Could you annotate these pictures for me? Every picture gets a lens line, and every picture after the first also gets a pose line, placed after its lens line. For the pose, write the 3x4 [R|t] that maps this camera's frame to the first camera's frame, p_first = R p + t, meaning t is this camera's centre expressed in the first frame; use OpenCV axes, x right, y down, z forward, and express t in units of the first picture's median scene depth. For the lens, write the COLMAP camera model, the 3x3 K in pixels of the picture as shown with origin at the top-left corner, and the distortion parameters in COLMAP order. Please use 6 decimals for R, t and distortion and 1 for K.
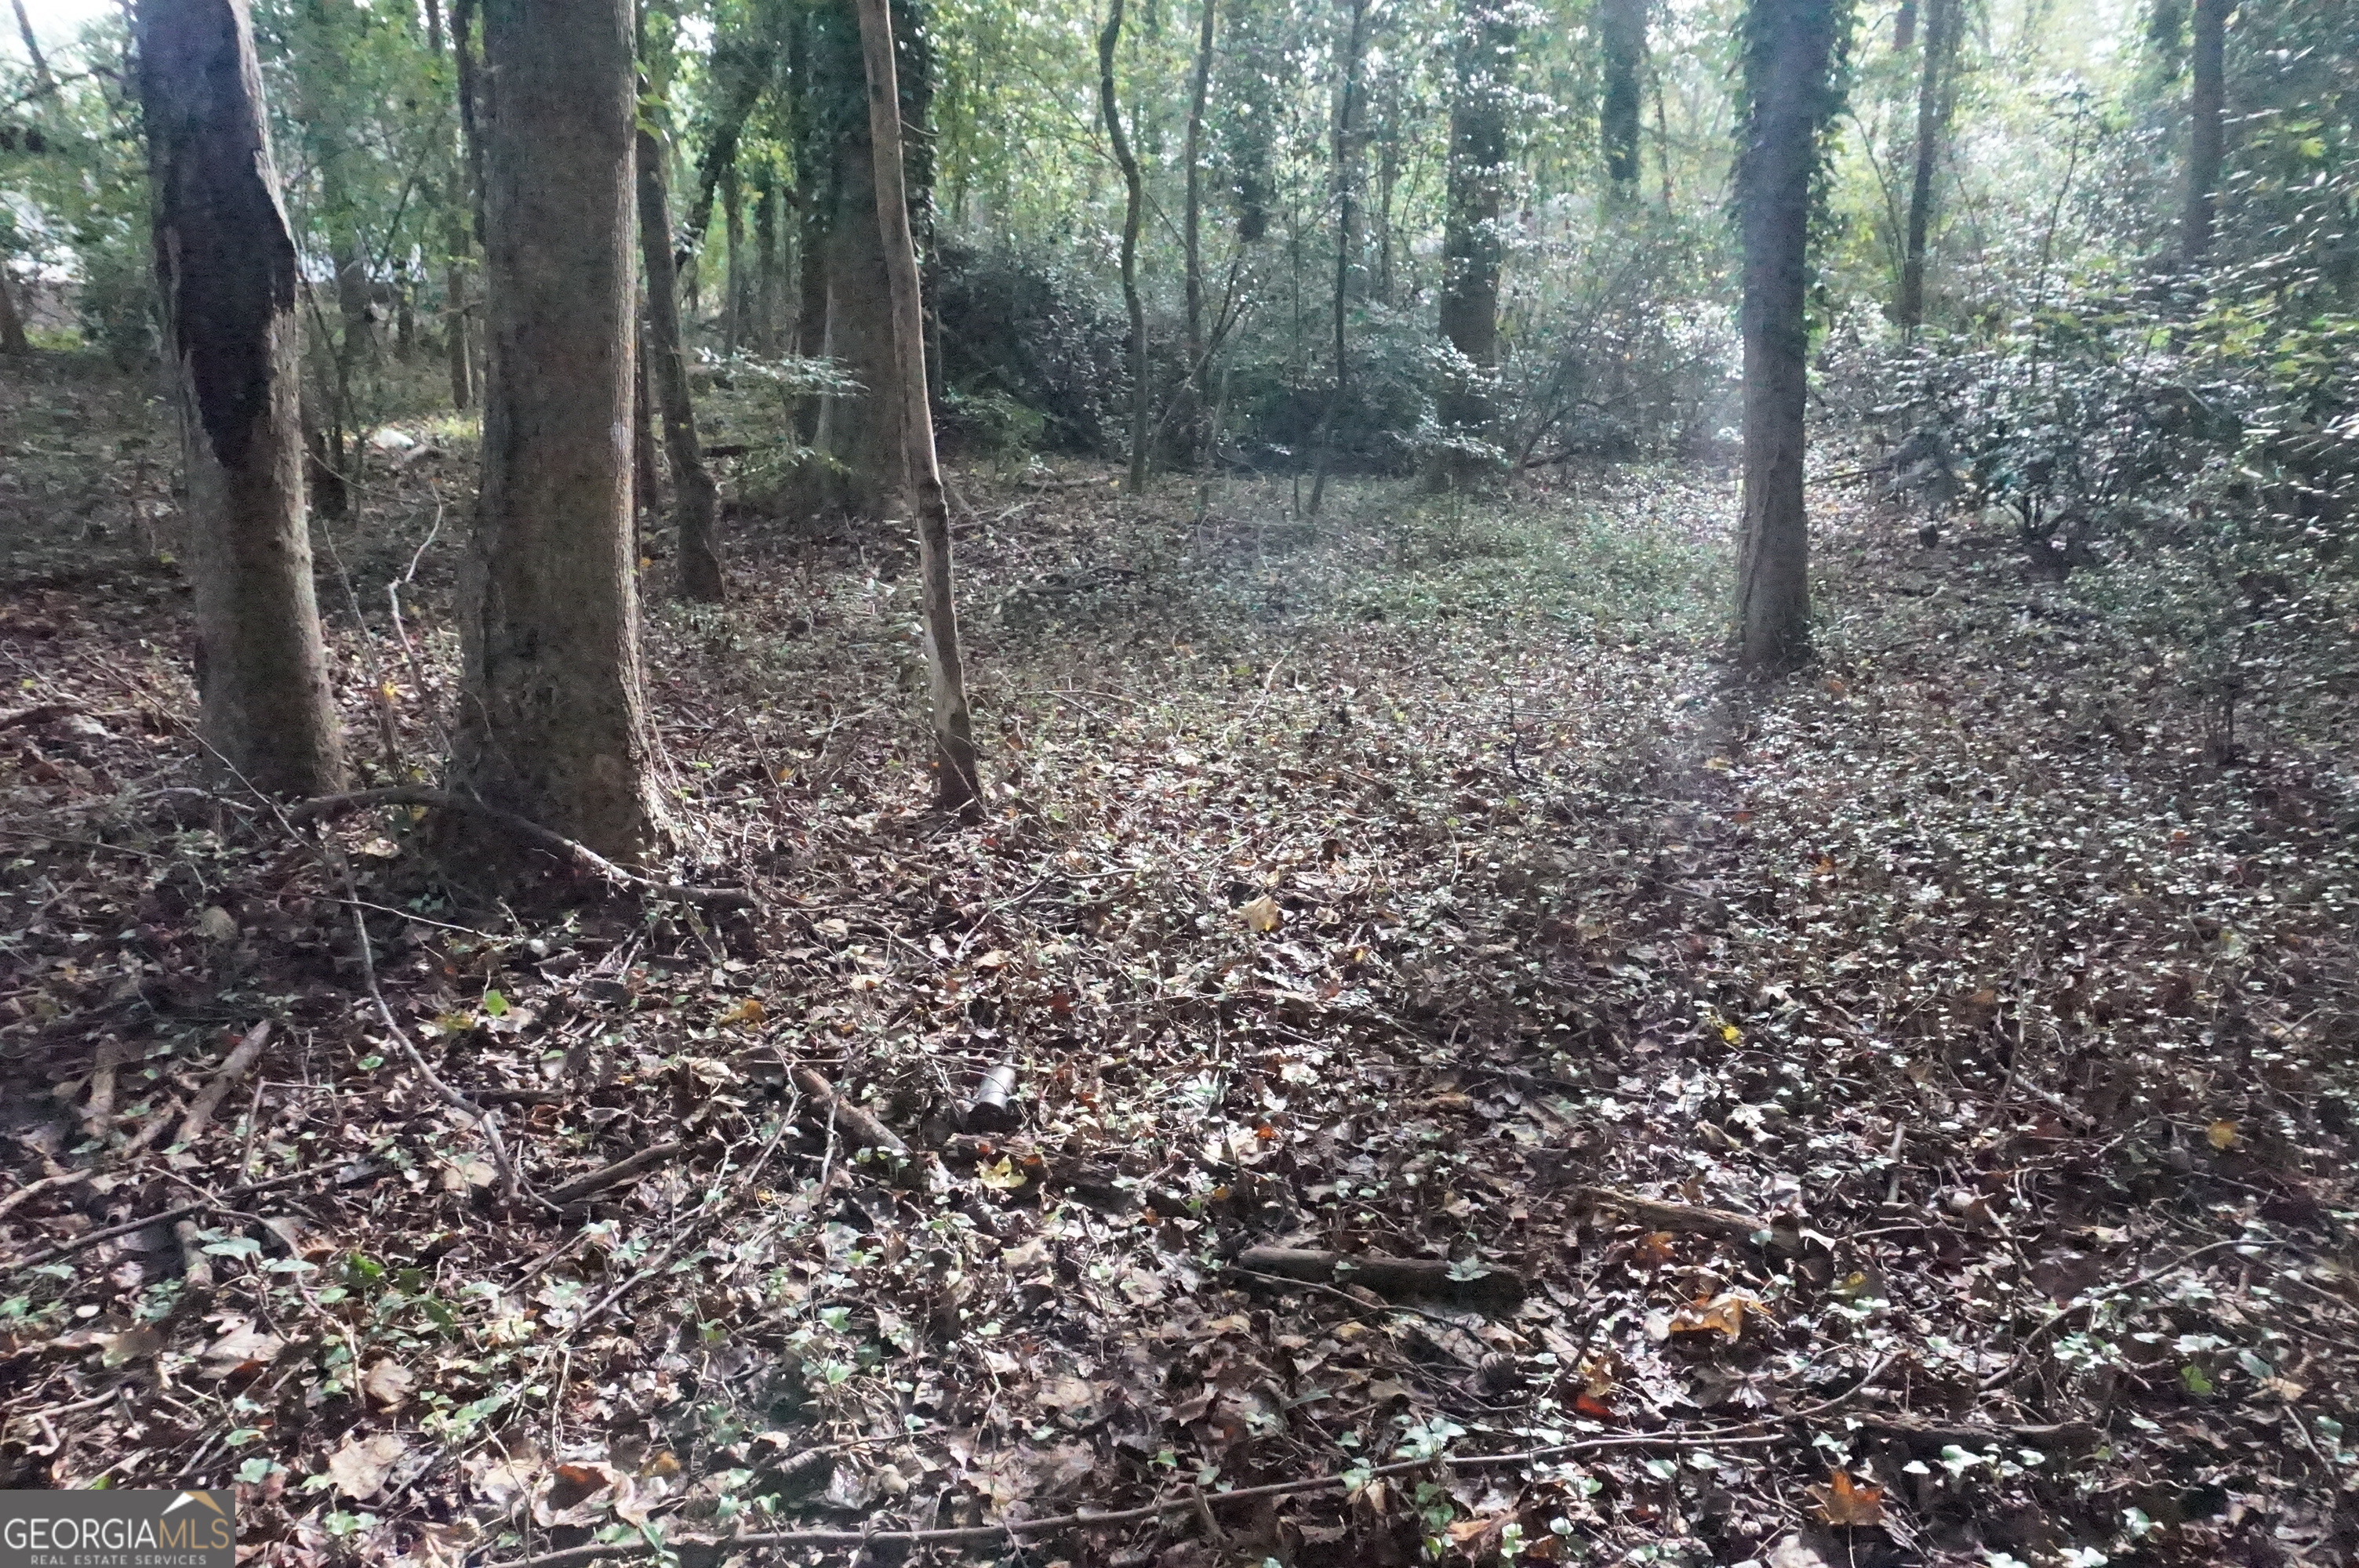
lens RADIAL K [[1593.4, 0, 1167.2], [0, 1593.4, 802.4], [0, 0, 1]] dist [-0.046876, 0.033923]
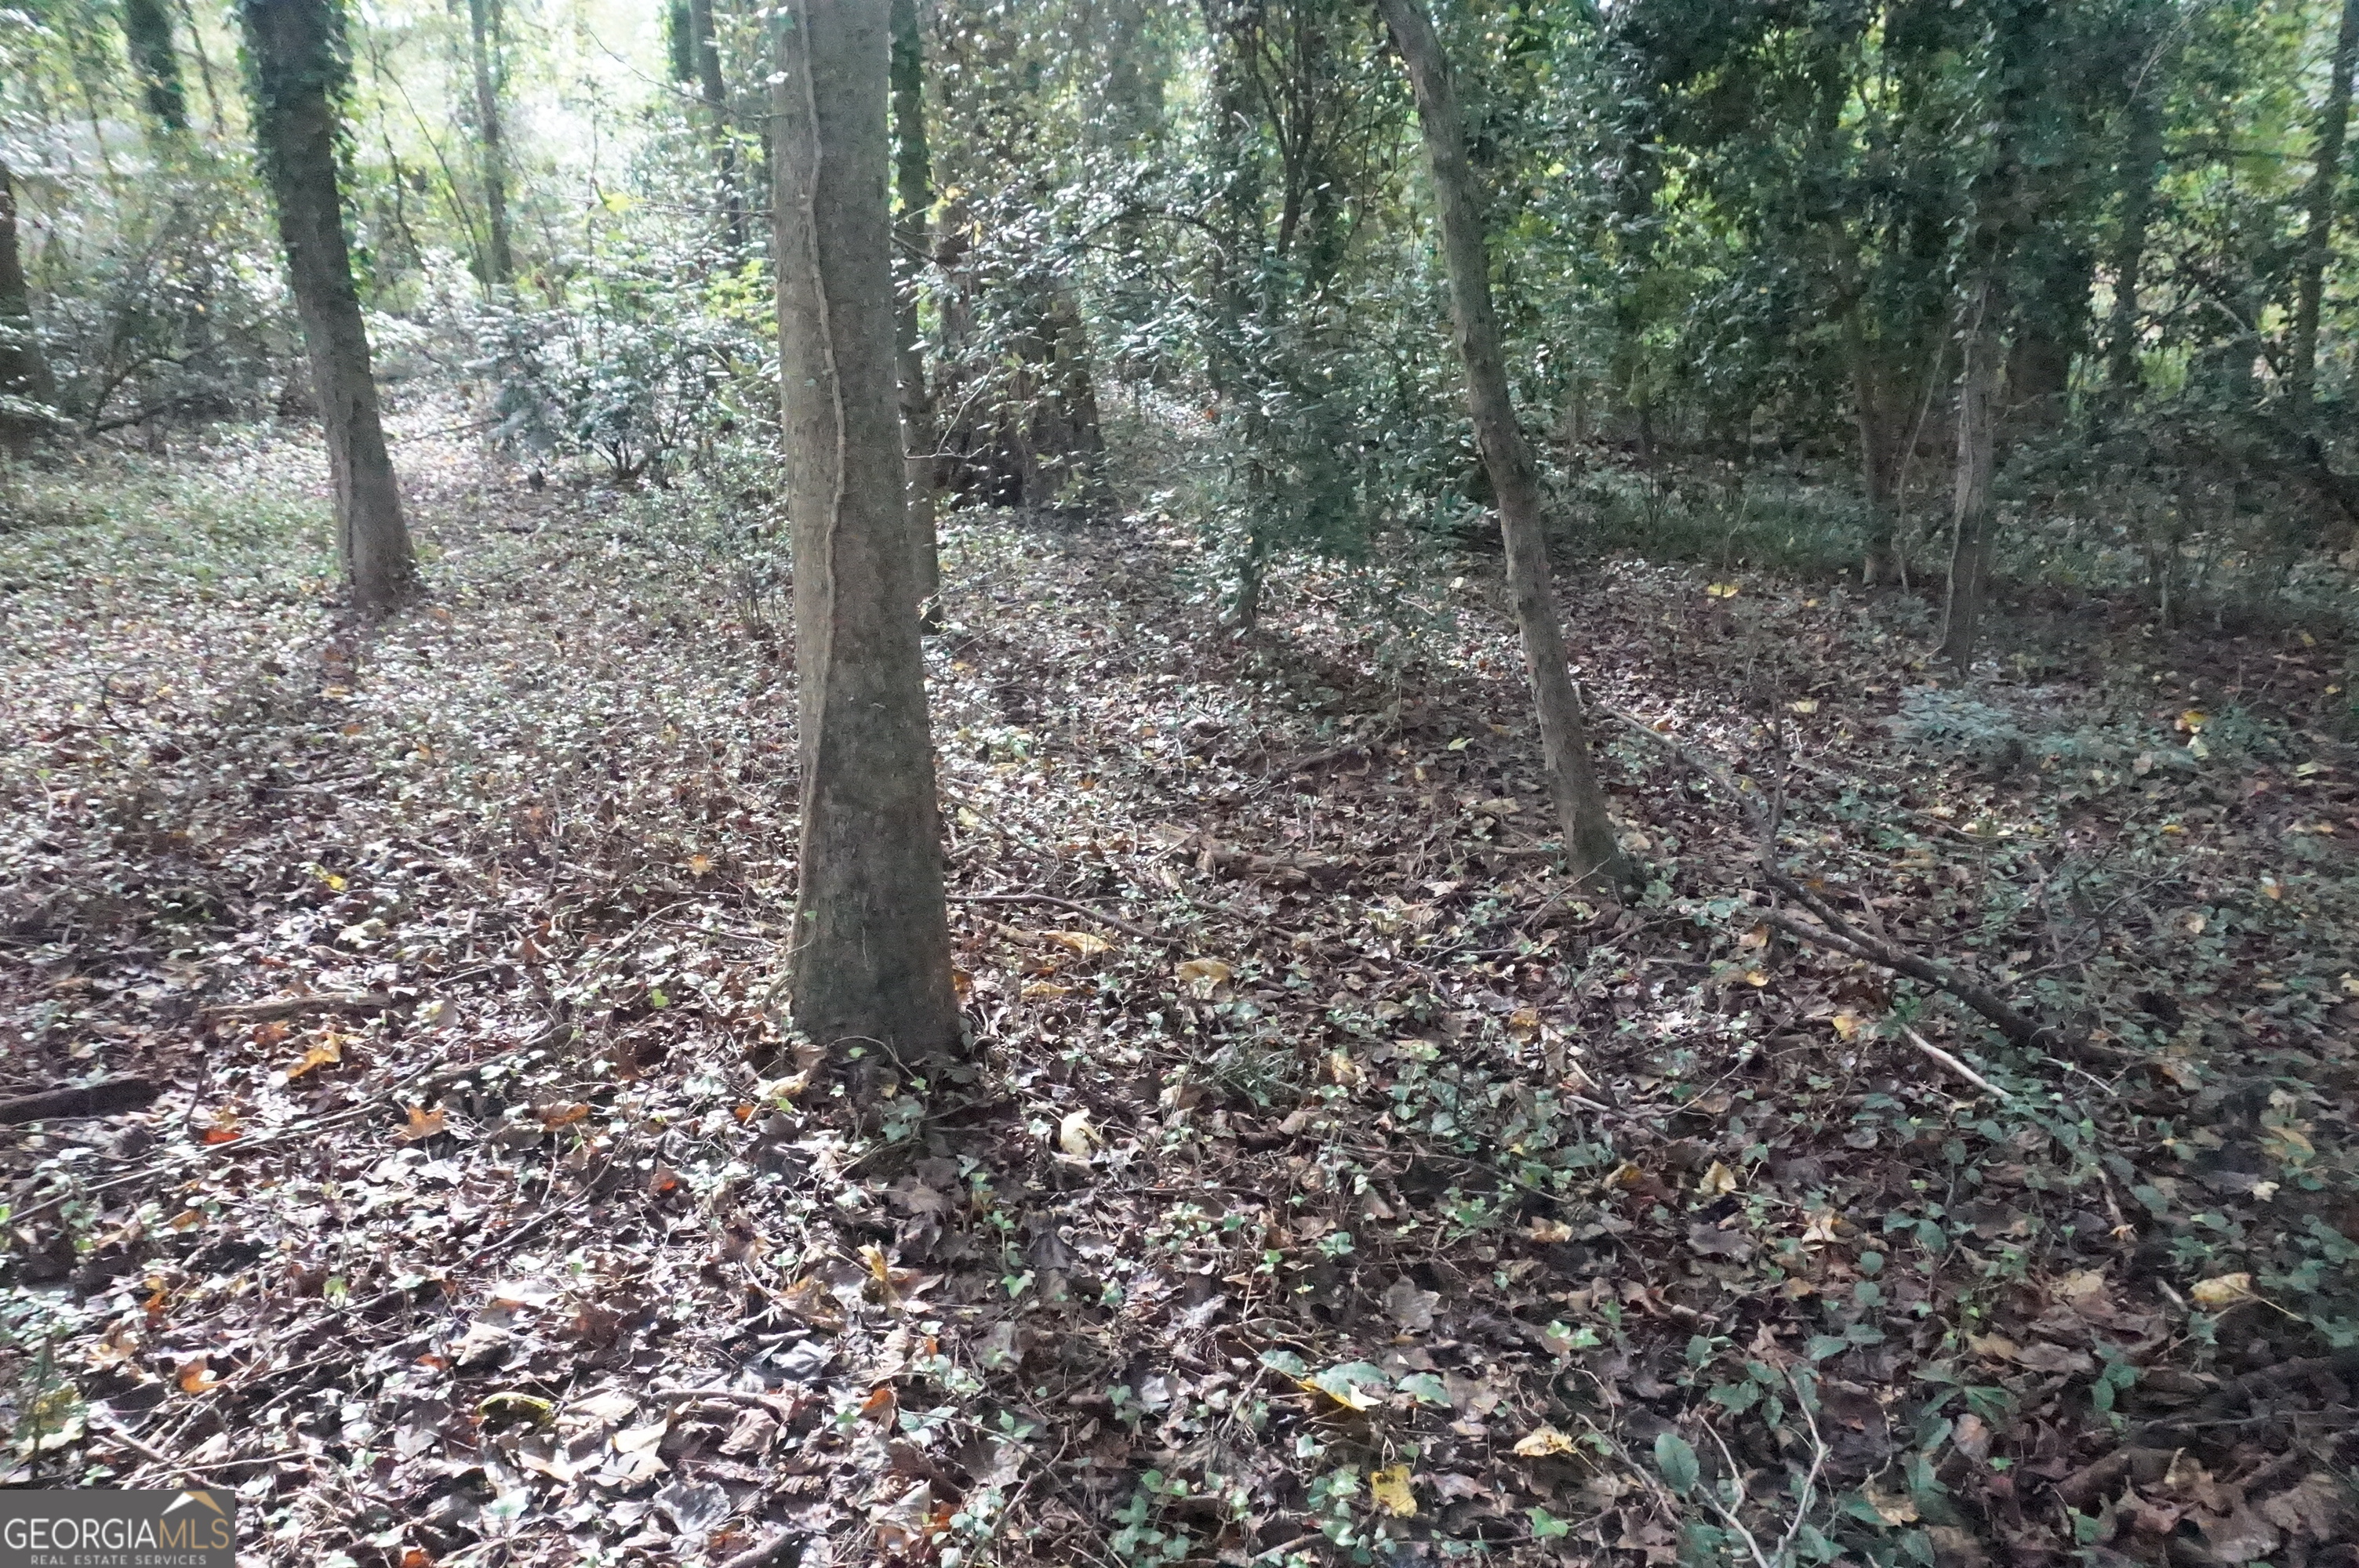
lens RADIAL K [[1593.4, 0, 1175.5], [0, 1593.4, 799.8], [0, 0, 1]] dist [-0.046876, 0.033923]
pose [[0.698218, -0.180934, 0.692643, -0.012325], [0.163929, 0.982235, 0.091335, 0.059998], [-0.696864, 0.049773, 0.715474, -0.227228]]
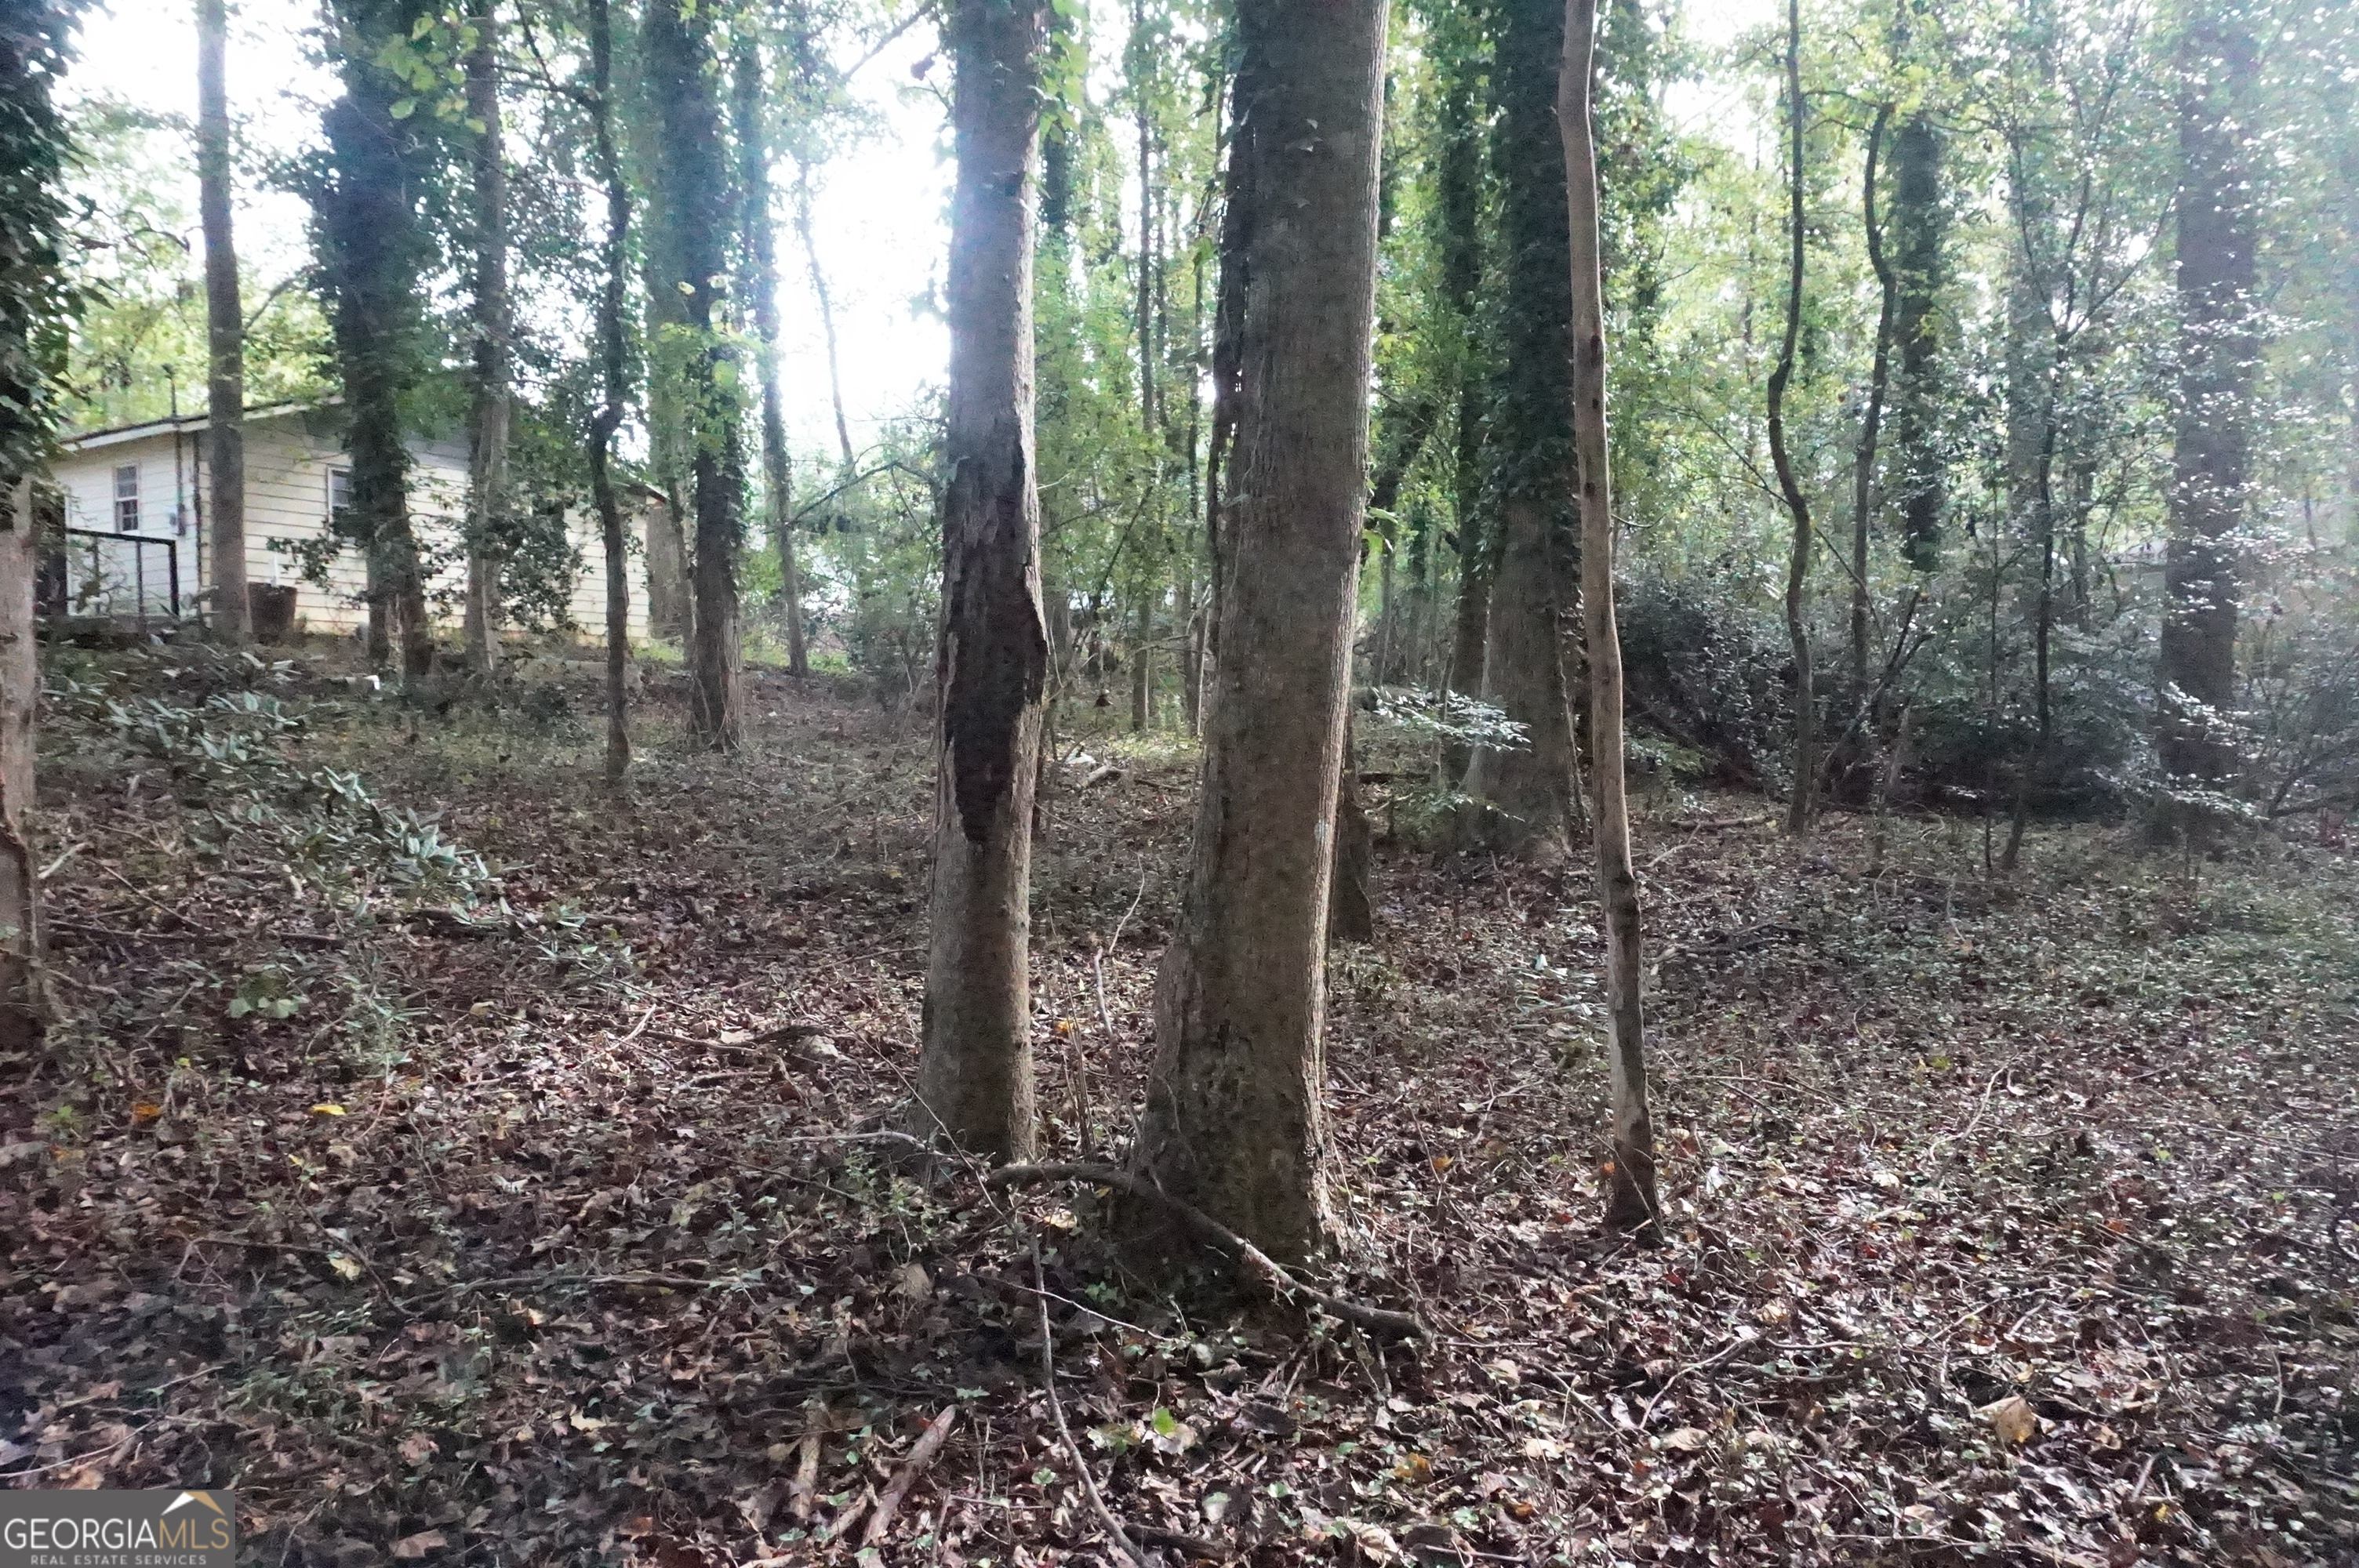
lens RADIAL K [[1593.4, 0, 1167.1], [0, 1593.4, 800.6], [0, 0, 1]] dist [-0.046876, 0.033923]
pose [[0.926720, 0.030367, -0.374524, -0.047205], [-0.101220, 0.980059, -0.170993, -0.055728], [0.361863, 0.196372, 0.911314, 0.026008]]
